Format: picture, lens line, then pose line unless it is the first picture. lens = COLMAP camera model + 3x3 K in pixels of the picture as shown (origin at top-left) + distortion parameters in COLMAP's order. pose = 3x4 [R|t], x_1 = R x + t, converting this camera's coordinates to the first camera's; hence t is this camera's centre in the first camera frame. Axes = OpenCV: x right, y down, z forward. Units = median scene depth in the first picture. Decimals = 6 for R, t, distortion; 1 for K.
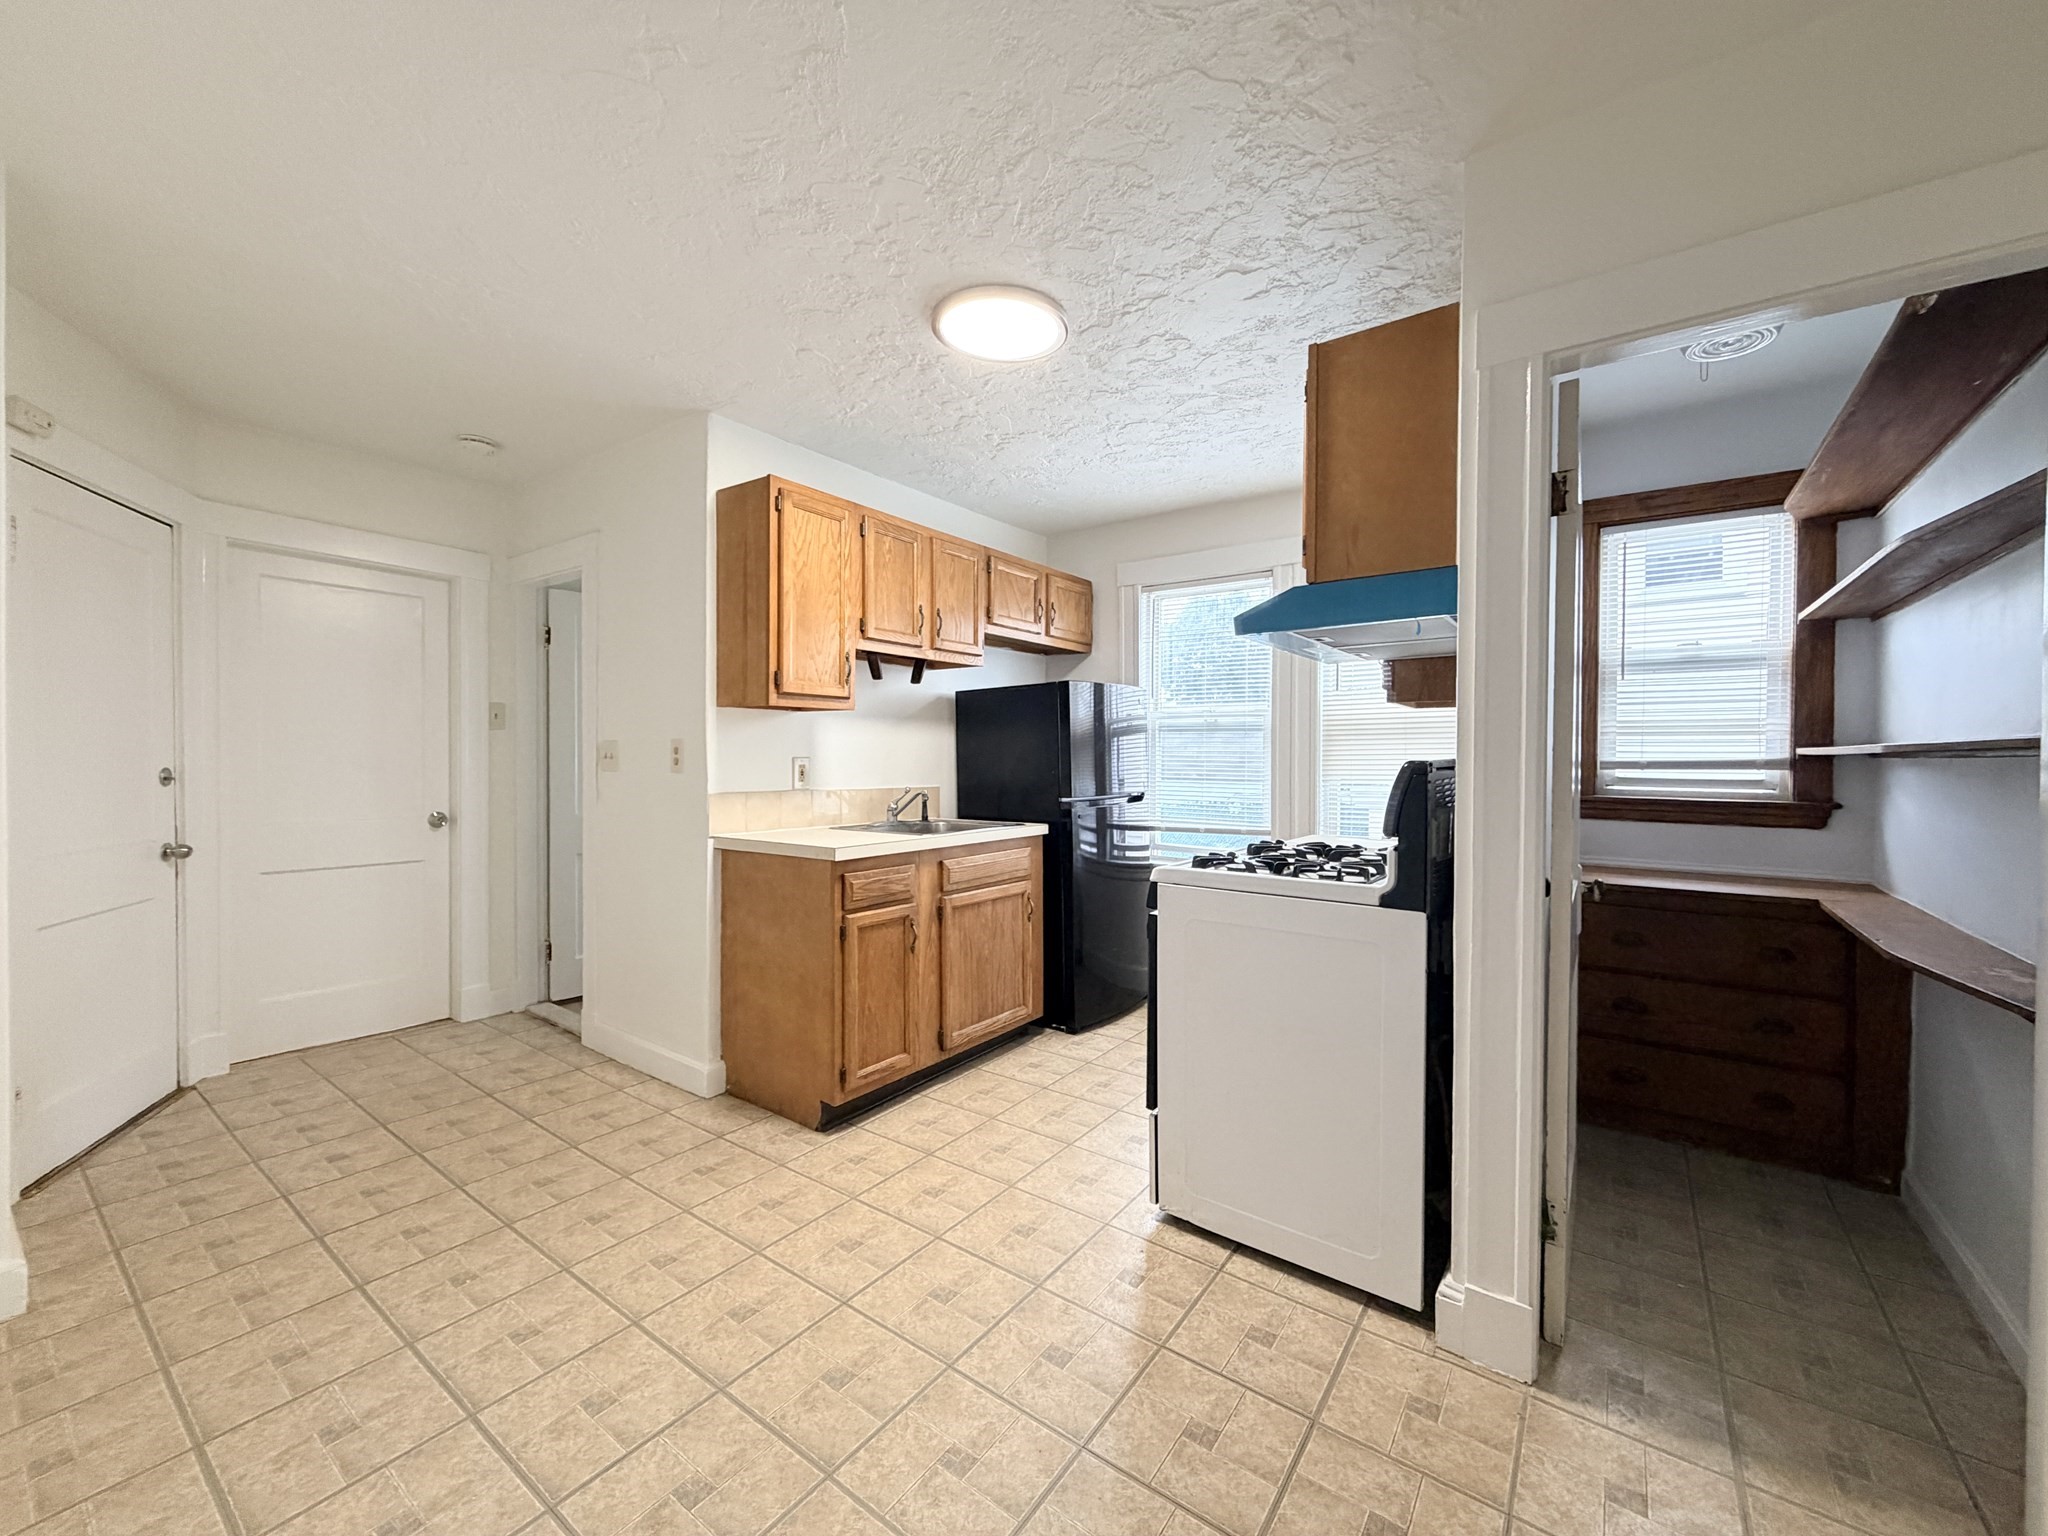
lens RADIAL K [[817.7, 0, 1023.9], [0, 817.7, 763.0], [0, 0, 1]] dist [-0.001515, -0.000288]
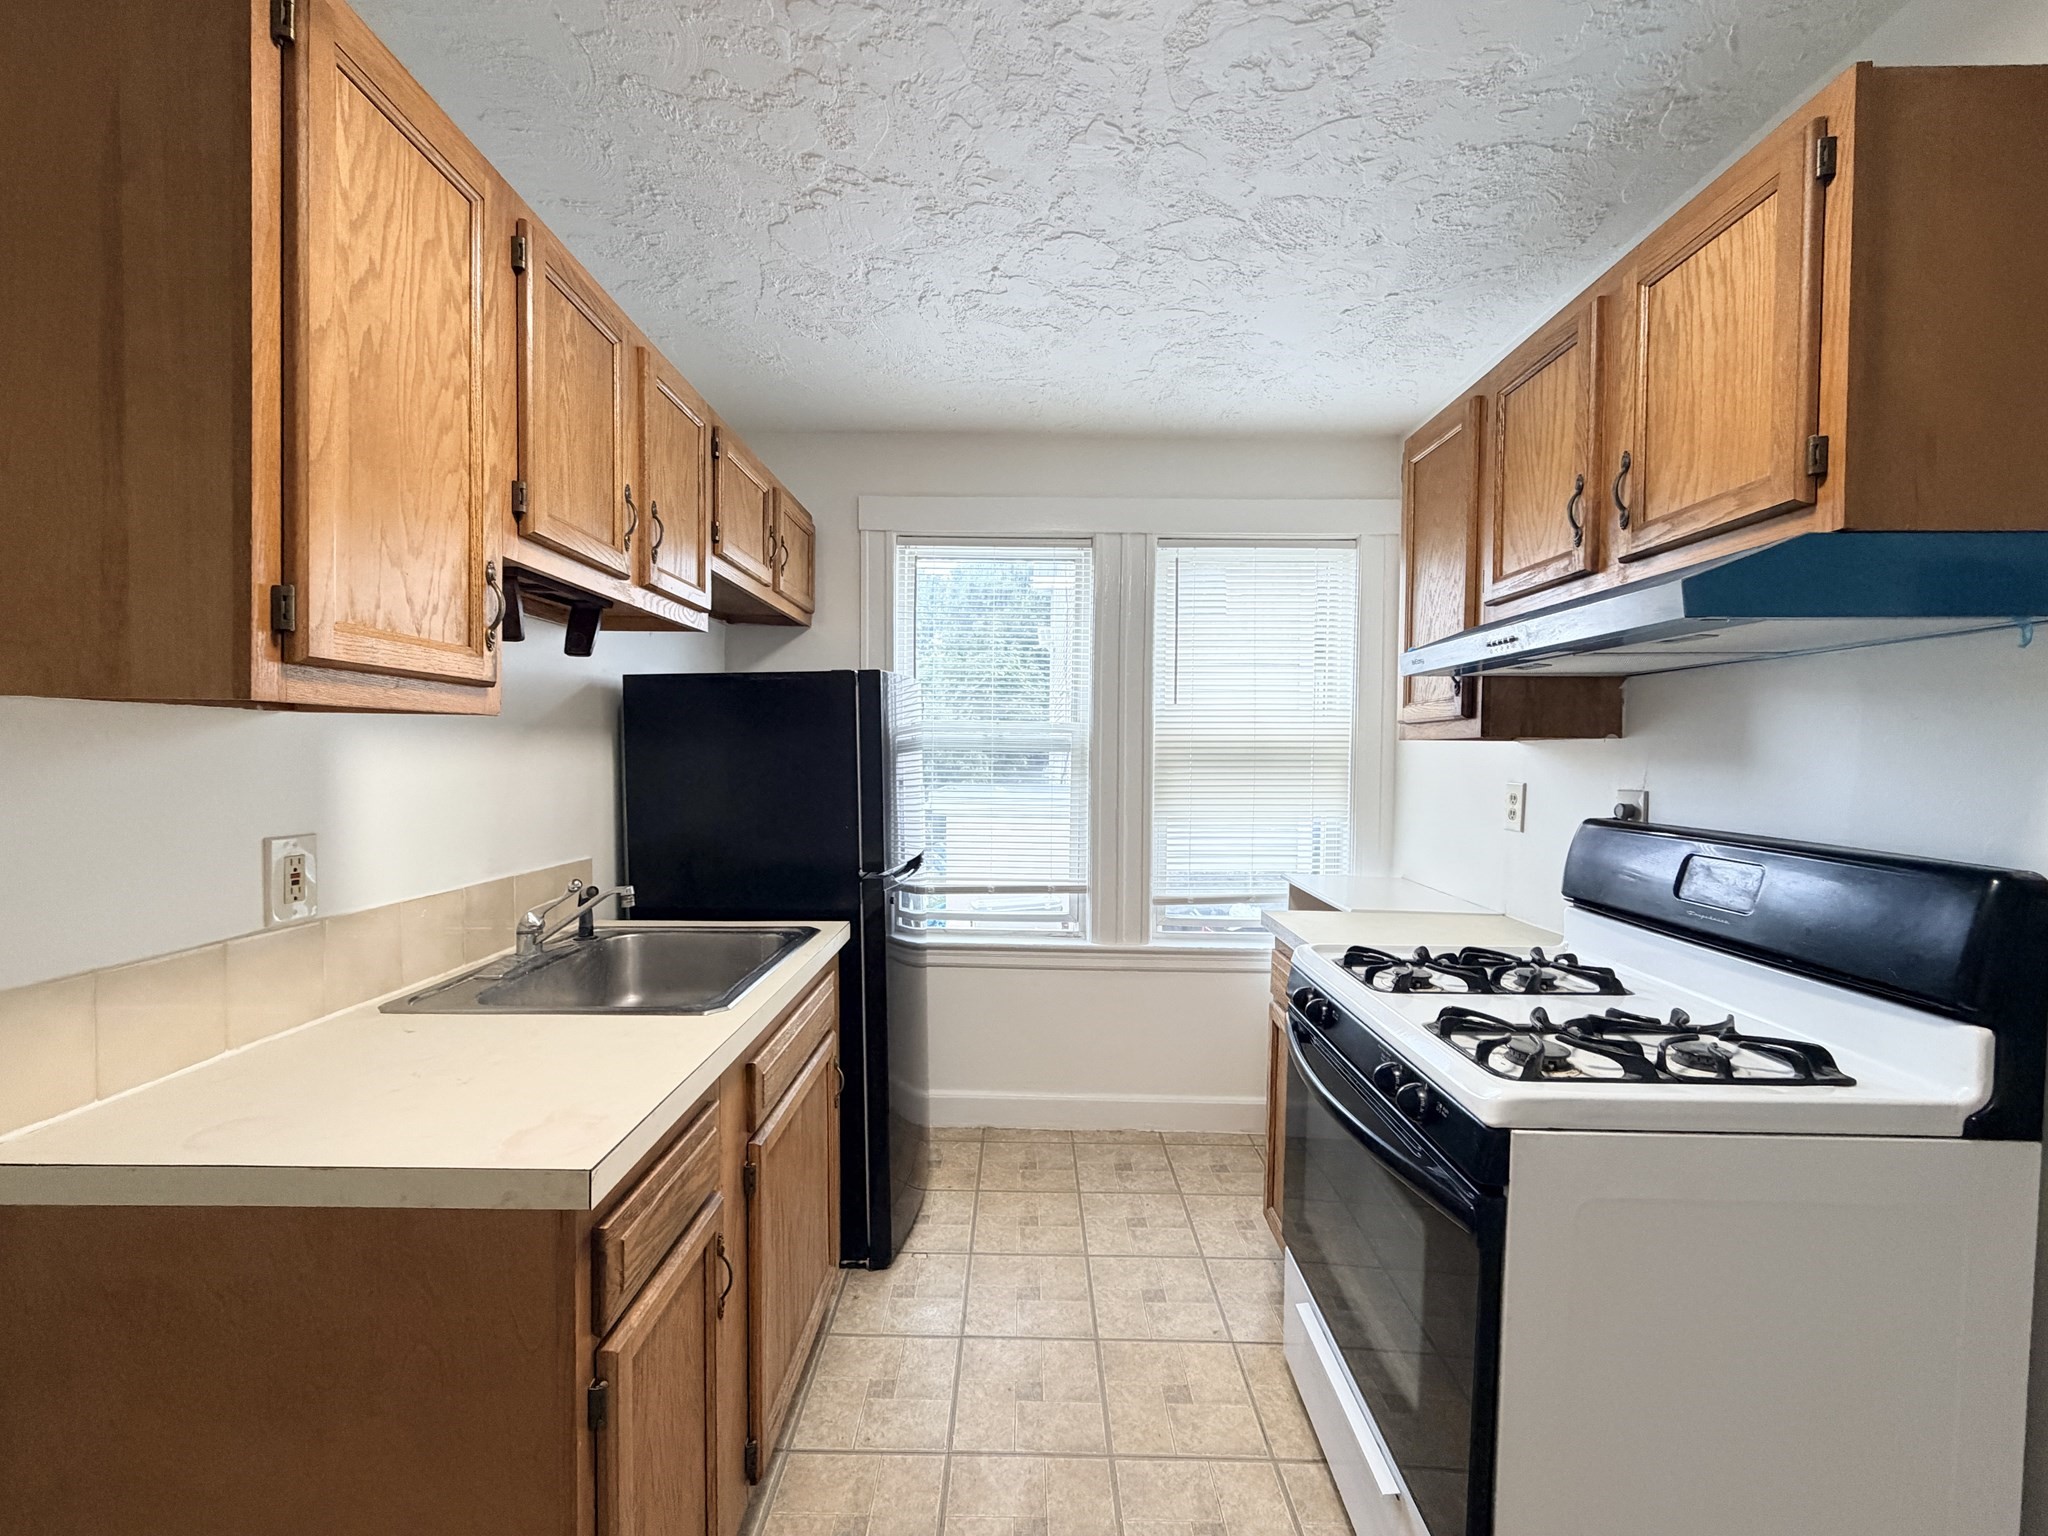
lens RADIAL K [[817.7, 0, 1024.5], [0, 817.7, 768.6], [0, 0, 1]] dist [-0.001515, -0.000288]
pose [[0.814130, -0.006563, 0.580646, -0.216028], [-0.002587, 0.999885, 0.014929, -0.043284], [-0.580677, -0.013656, 0.814019, 0.506870]]
